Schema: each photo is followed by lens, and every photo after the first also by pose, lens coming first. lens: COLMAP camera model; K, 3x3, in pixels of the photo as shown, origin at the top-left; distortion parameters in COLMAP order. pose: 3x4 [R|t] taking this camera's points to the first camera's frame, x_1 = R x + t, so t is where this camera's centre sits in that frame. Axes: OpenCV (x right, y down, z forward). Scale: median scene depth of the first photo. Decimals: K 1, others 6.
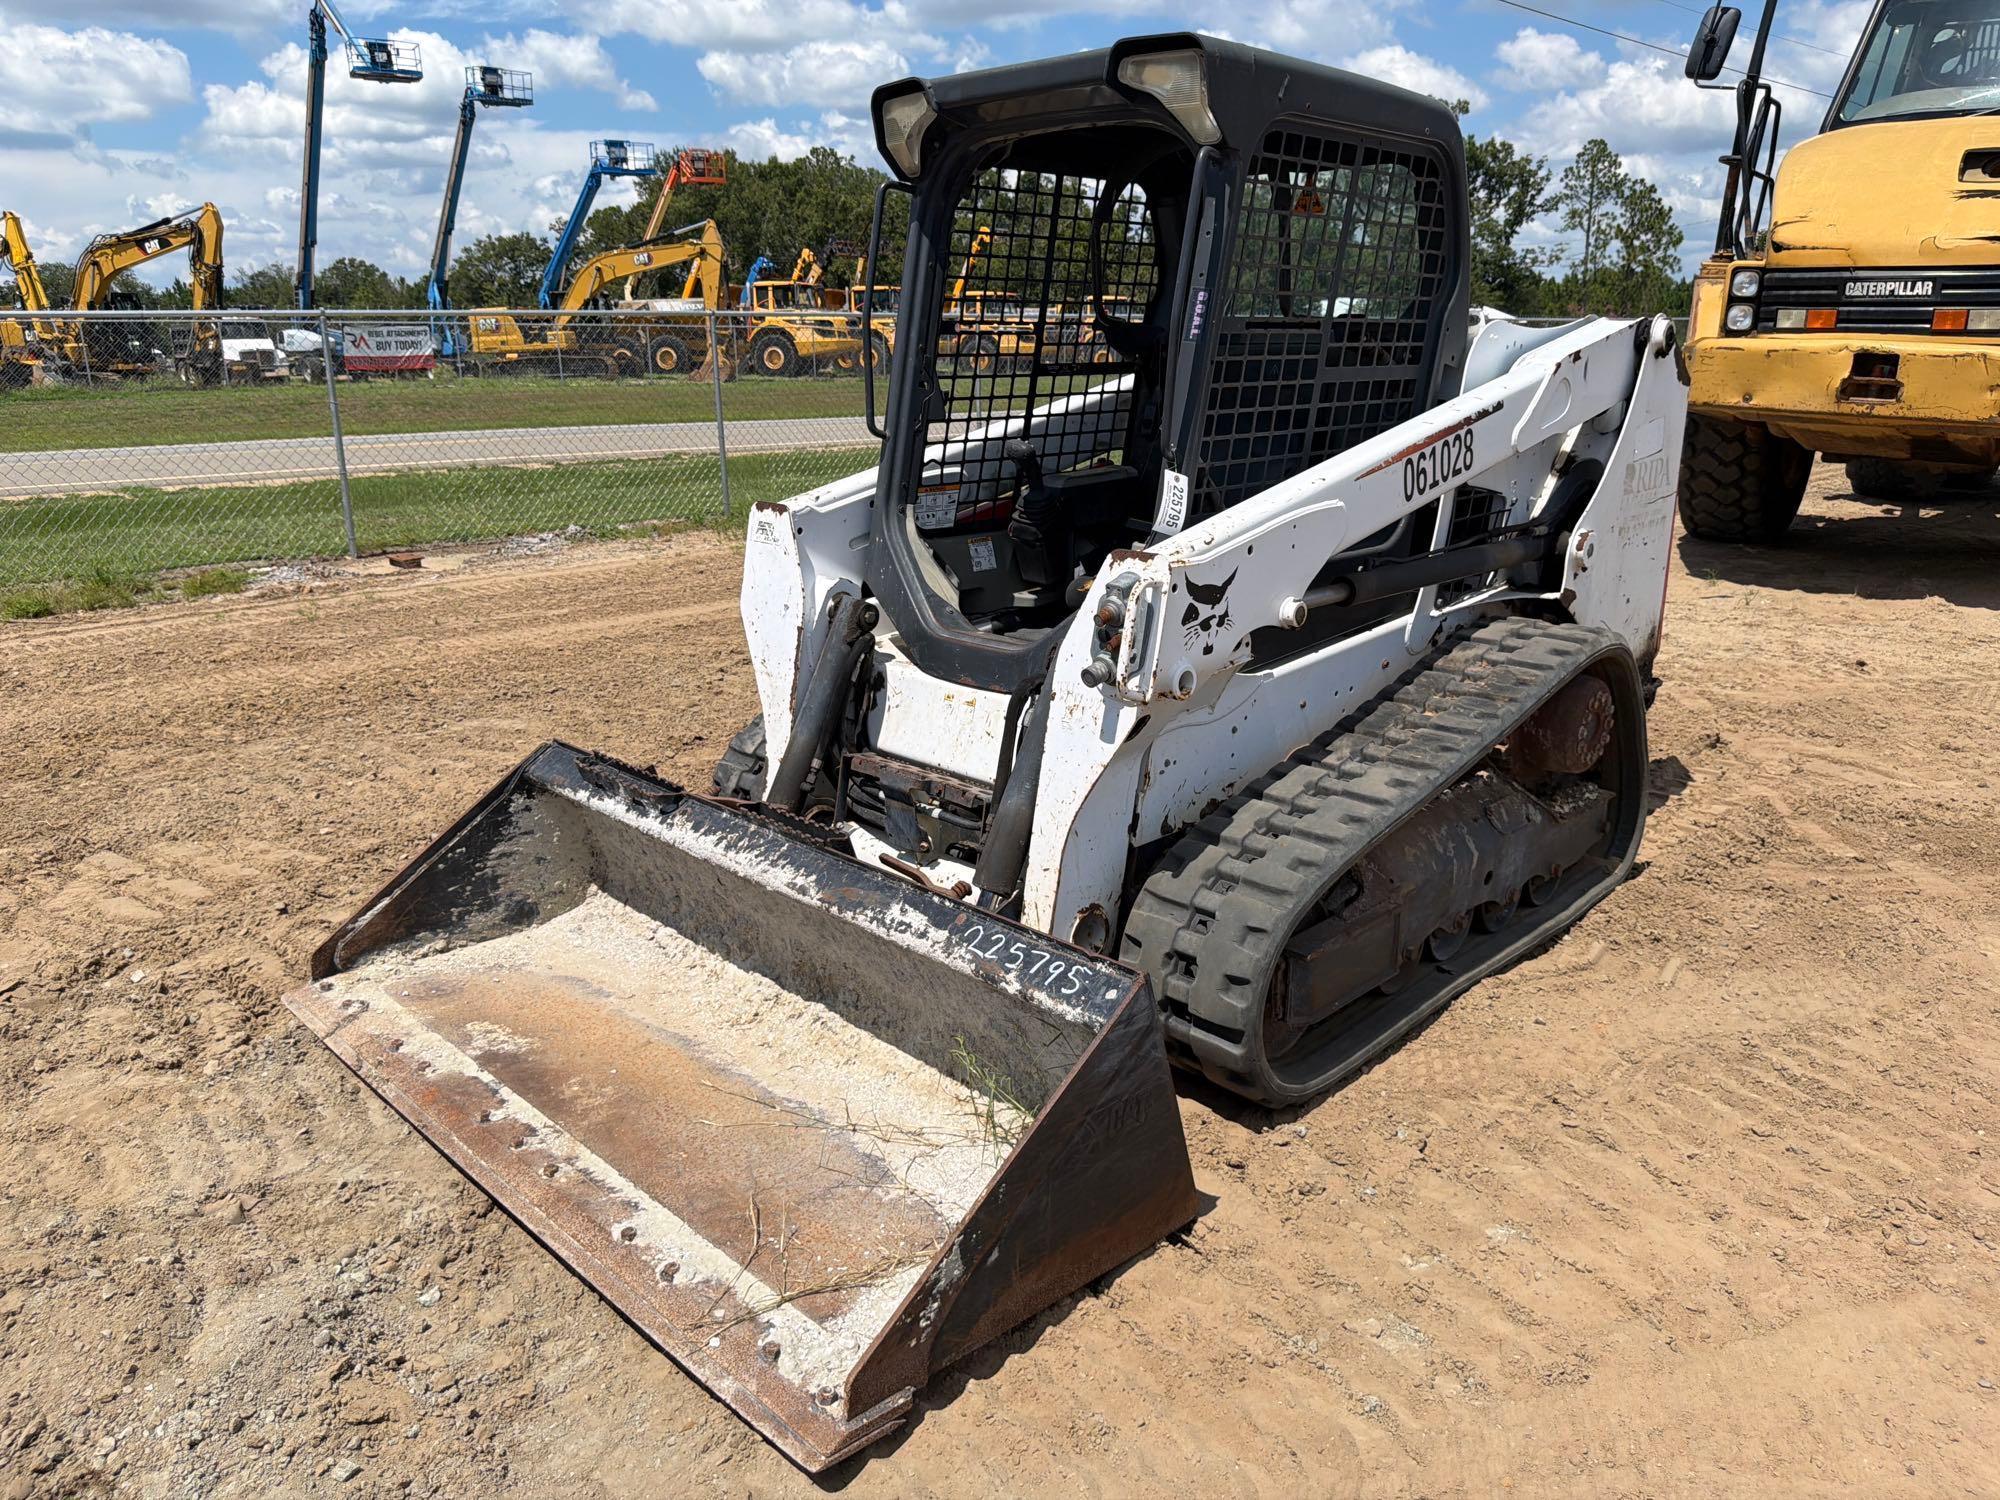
lens RADIAL K [[1387.9, 0, 997.1], [0, 1387.9, 749.7], [0, 0, 1]] dist [0.092325, -0.108057]
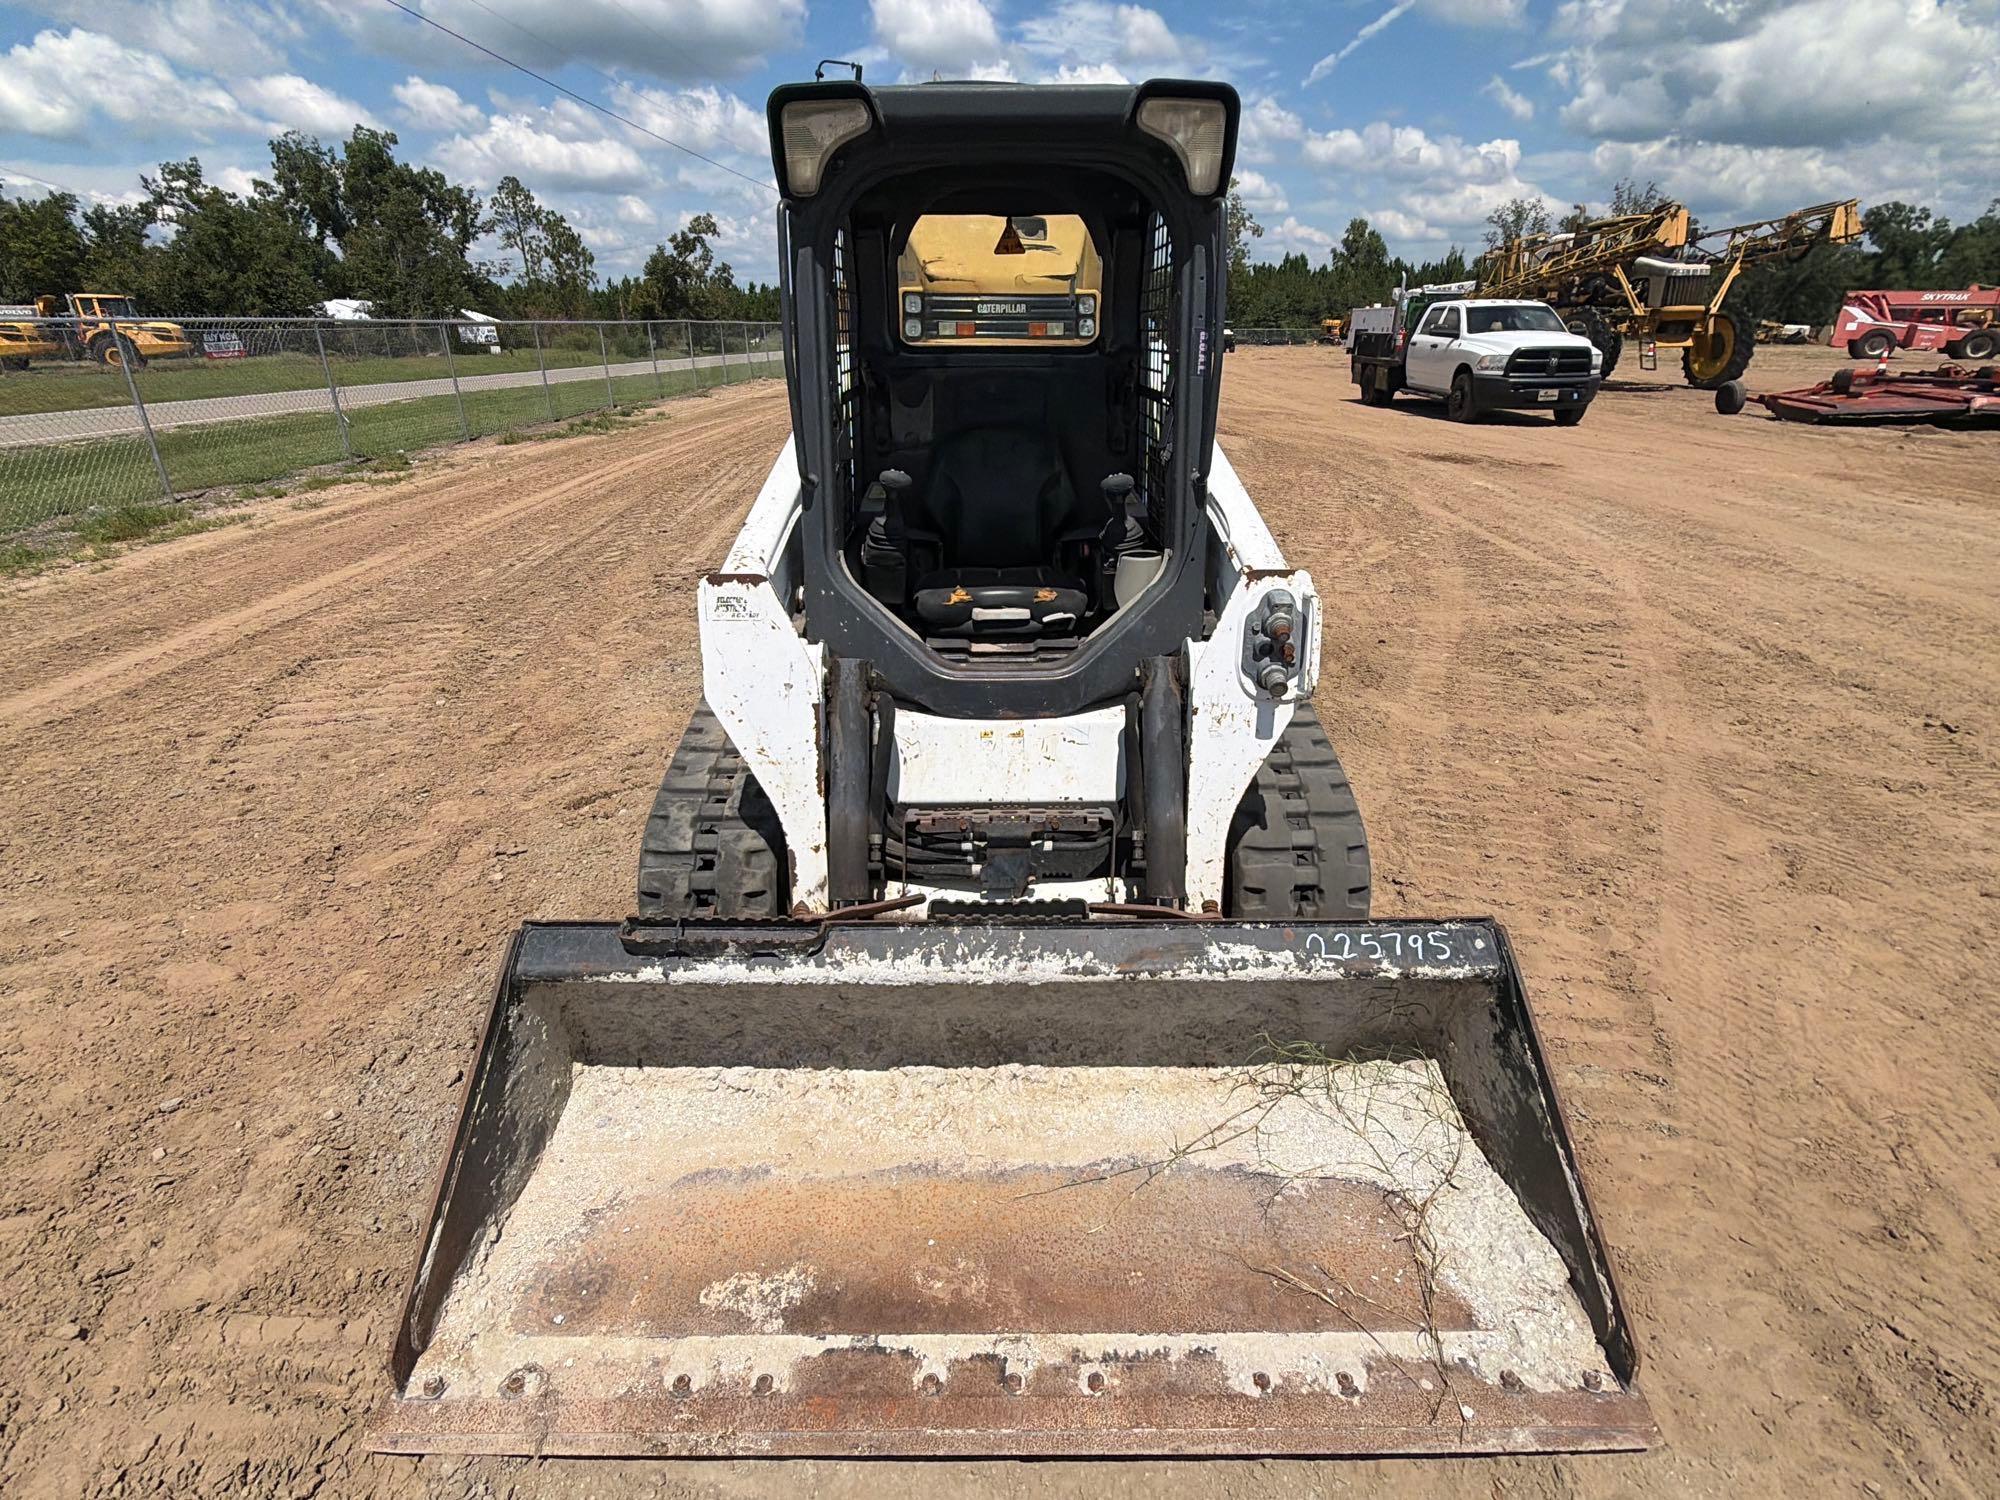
lens RADIAL K [[983.9, 0, 992.7], [0, 983.9, 760.4], [0, 0, 1]] dist [-0.002588, 0.001759]
pose [[0.707676, -0.290750, 0.643940, -0.532918], [0.206908, 0.956729, 0.204593, -0.176592], [-0.675562, -0.011549, 0.737213, 0.488309]]
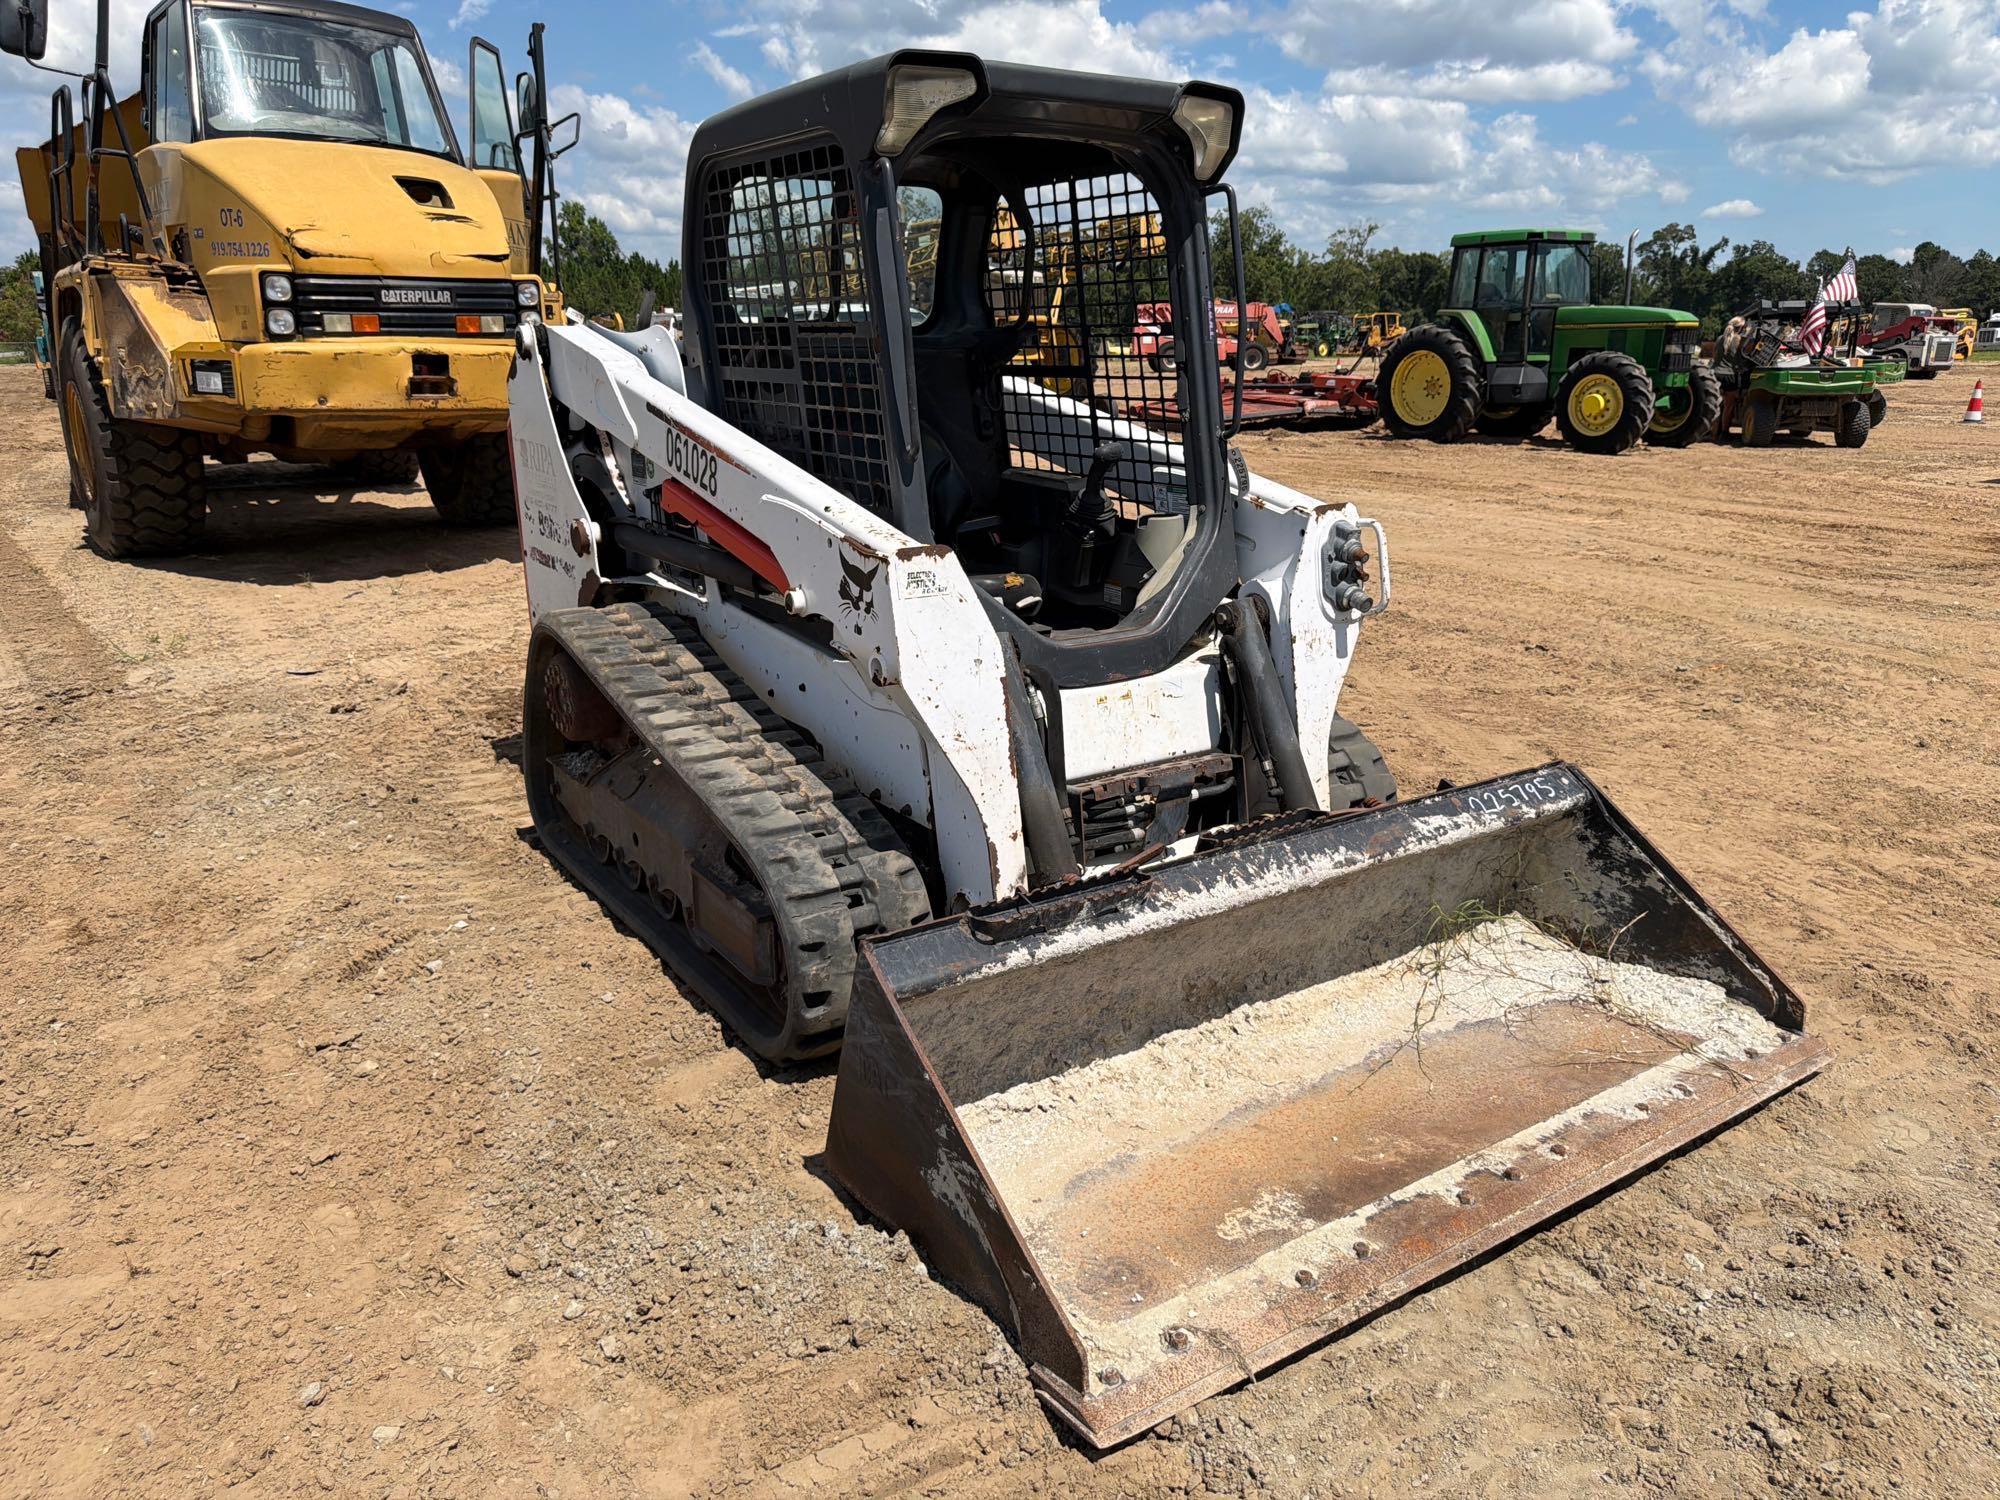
lens RADIAL K [[1390.2, 0, 982.3], [0, 1390.2, 762.6], [0, 0, 1]] dist [0.111160, -0.204584]
pose [[0.200008, -0.286868, 0.936858, -1.055949], [0.281415, 0.932709, 0.225519, -0.259009], [-0.938511, 0.218540, 0.267278, 0.871073]]
